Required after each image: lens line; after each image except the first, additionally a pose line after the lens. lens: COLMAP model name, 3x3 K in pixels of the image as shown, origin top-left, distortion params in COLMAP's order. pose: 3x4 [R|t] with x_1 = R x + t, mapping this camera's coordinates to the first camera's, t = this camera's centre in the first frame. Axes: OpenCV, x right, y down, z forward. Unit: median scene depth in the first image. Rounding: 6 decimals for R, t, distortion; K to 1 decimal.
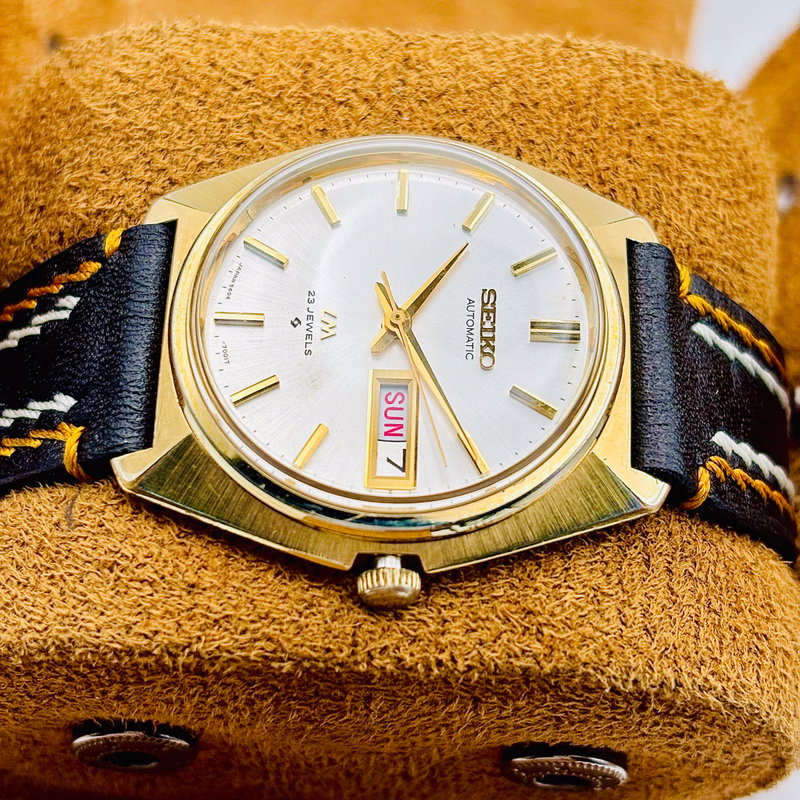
lens RADIAL K [[1723.5, 0, 400.0], [0, 1723.5, 400.0], [0, 0, 1]] dist [-0.034302, 0.109044]
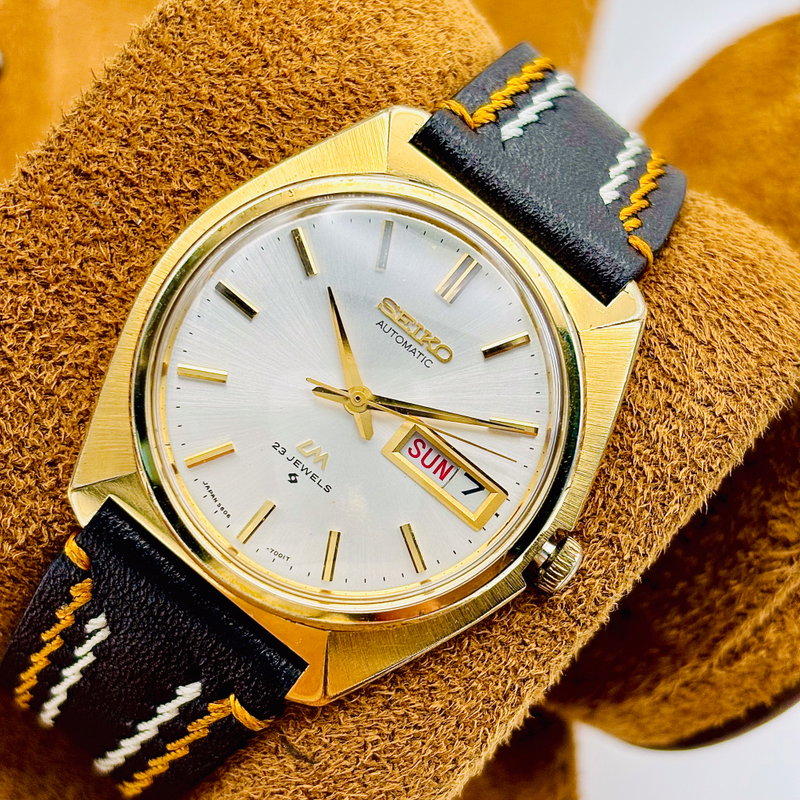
lens RADIAL K [[1723.5, 0, 400.0], [0, 1723.5, 400.0], [0, 0, 1]] dist [-0.034302, 0.109044]
pose [[0.611089, -0.790929, 0.031635, -0.018388], [0.715003, 0.568691, 0.406646, -0.430894], [-0.339619, -0.225878, 0.913038, 0.082221]]
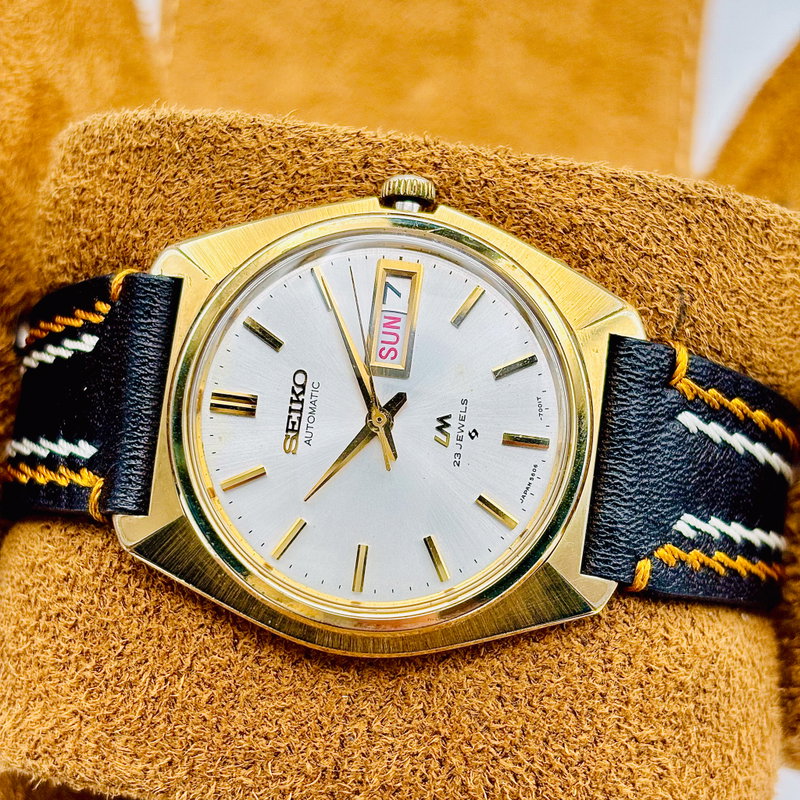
lens RADIAL K [[1723.5, 0, 400.0], [0, 1723.5, 400.0], [0, 0, 1]] dist [-0.034302, 0.109044]
pose [[-0.995460, -0.095142, -0.002647, -0.010177], [0.079114, -0.842579, 0.532730, -0.600731], [-0.052915, 0.530102, 0.846281, 0.086529]]
